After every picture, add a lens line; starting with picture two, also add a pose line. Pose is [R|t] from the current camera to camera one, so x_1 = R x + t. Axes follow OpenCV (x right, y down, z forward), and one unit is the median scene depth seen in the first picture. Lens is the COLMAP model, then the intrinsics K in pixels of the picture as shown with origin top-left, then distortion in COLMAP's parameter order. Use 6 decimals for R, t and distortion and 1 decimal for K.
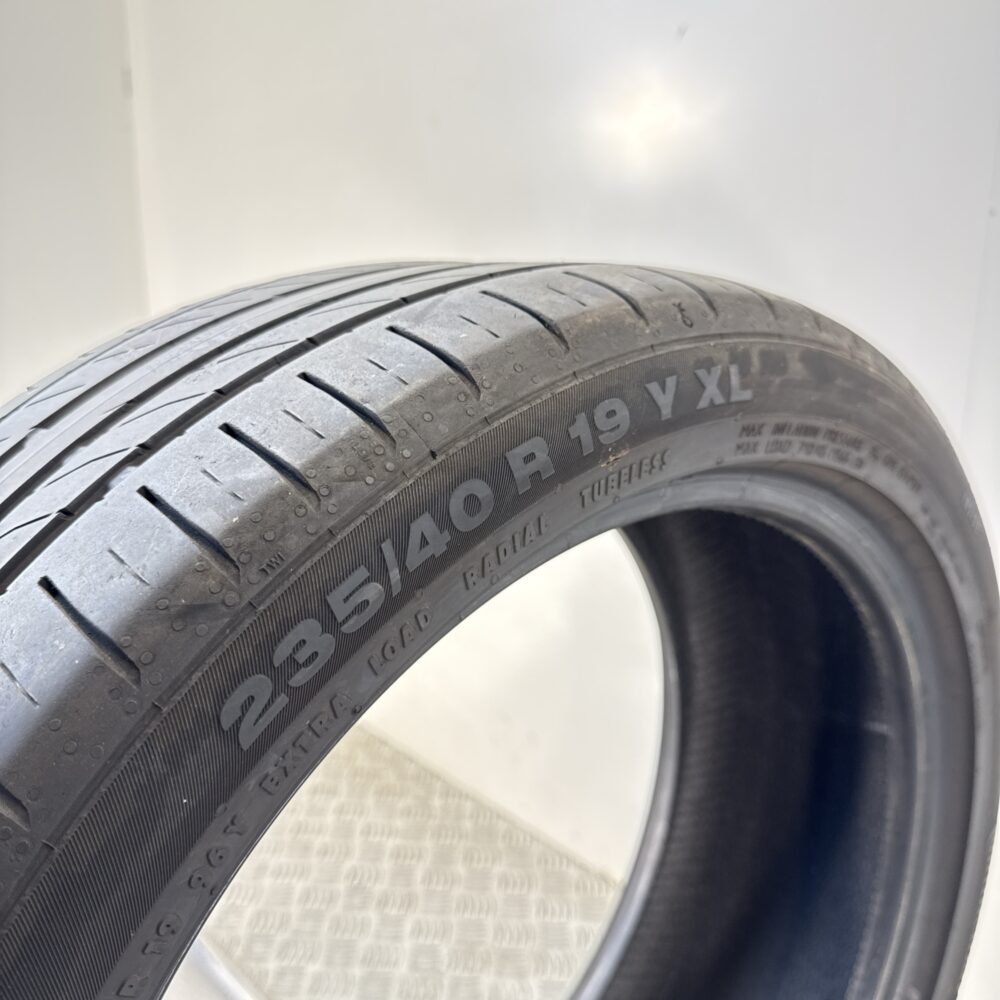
lens RADIAL K [[942.9, 0, 500.0], [0, 942.9, 500.0], [0, 0, 1]] dist [0.162961, -0.350014]
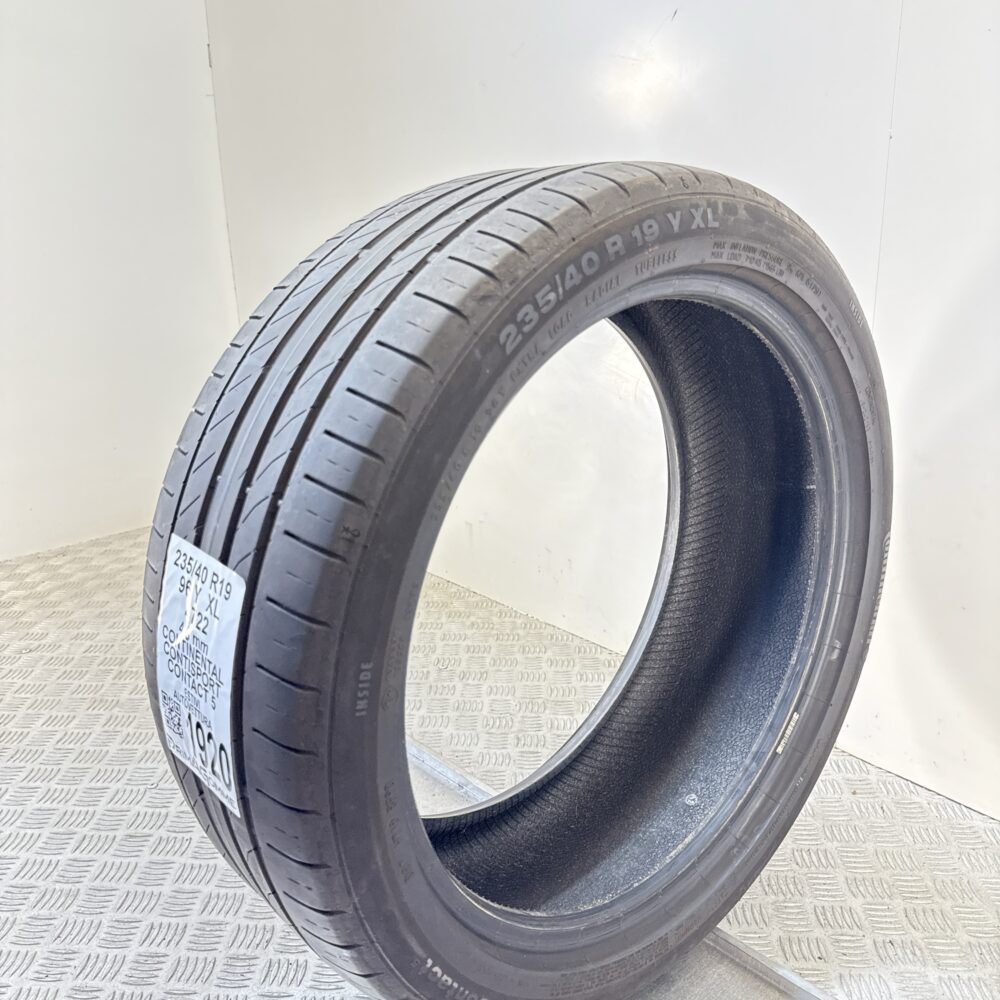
lens RADIAL K [[942.9, 0, 500.0], [0, 942.9, 500.0], [0, 0, 1]] dist [0.162961, -0.350014]
pose [[0.999668, -0.025755, 0.001182, -0.232754], [0.025687, 0.998858, 0.040279, 0.418474], [-0.002218, -0.040236, 0.999188, -1.136933]]
